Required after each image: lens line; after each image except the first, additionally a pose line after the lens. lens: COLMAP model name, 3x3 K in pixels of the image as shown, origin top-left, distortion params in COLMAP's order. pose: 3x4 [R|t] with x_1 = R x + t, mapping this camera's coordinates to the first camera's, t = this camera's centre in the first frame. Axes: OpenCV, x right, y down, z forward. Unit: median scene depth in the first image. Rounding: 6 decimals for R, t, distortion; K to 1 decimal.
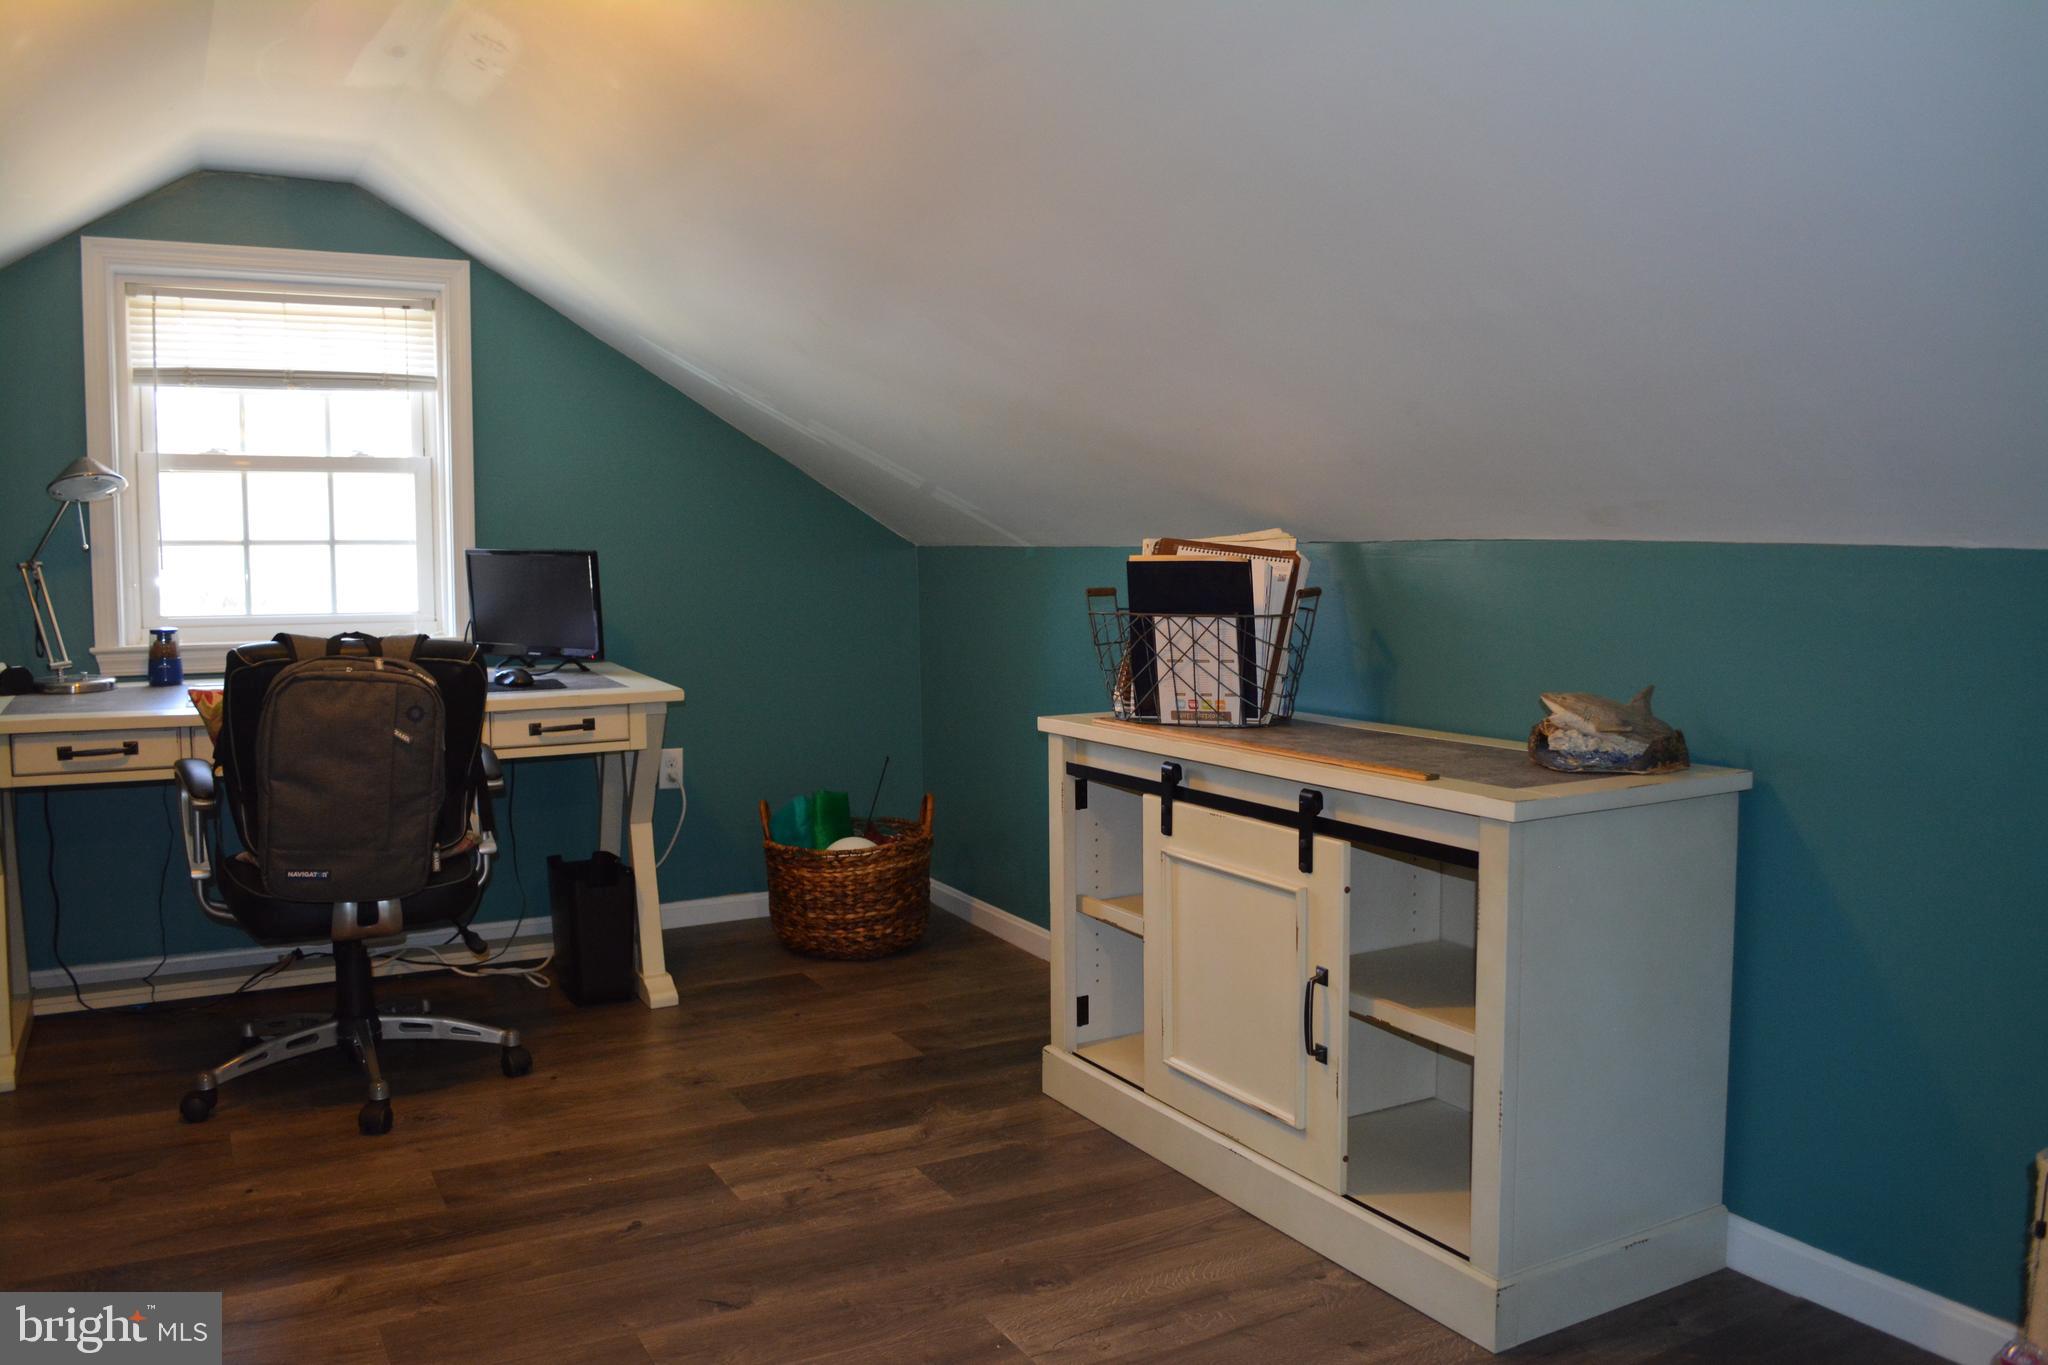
lens RADIAL K [[1617.5, 0, 1024.0], [0, 1617.5, 681.4], [0, 0, 1]] dist [-0.084440, 0.015492]
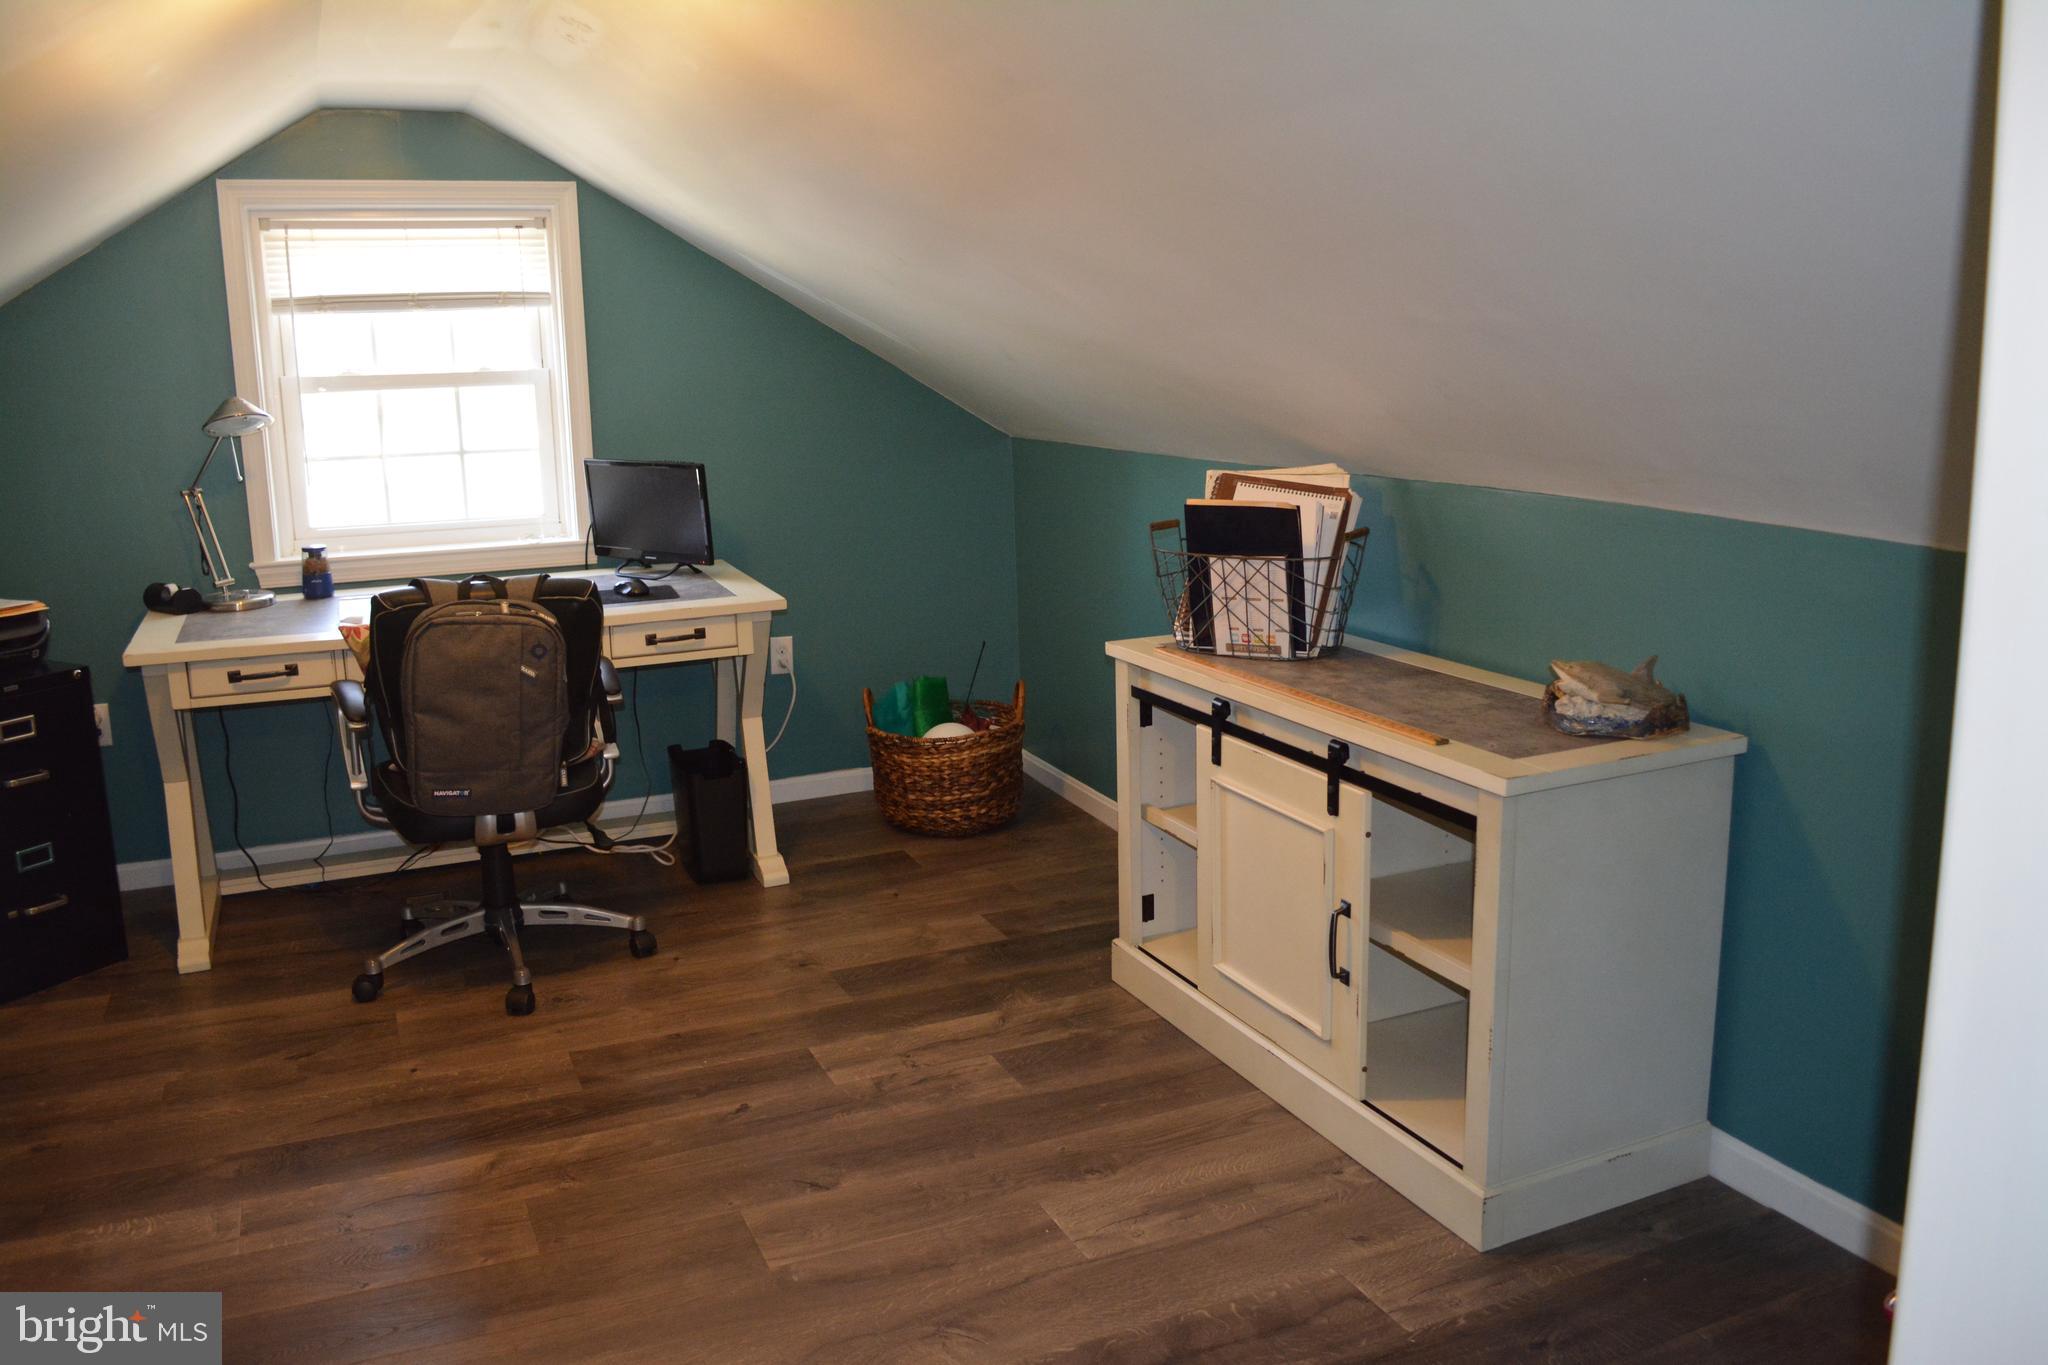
lens RADIAL K [[1617.5, 0, 1026.8], [0, 1617.5, 680.1], [0, 0, 1]] dist [-0.084440, 0.015492]
pose [[0.996651, 0.001052, -0.081761, 0.047185], [0.009086, 0.992300, 0.123525, -0.092115], [0.081262, -0.123854, 0.988968, -0.076564]]
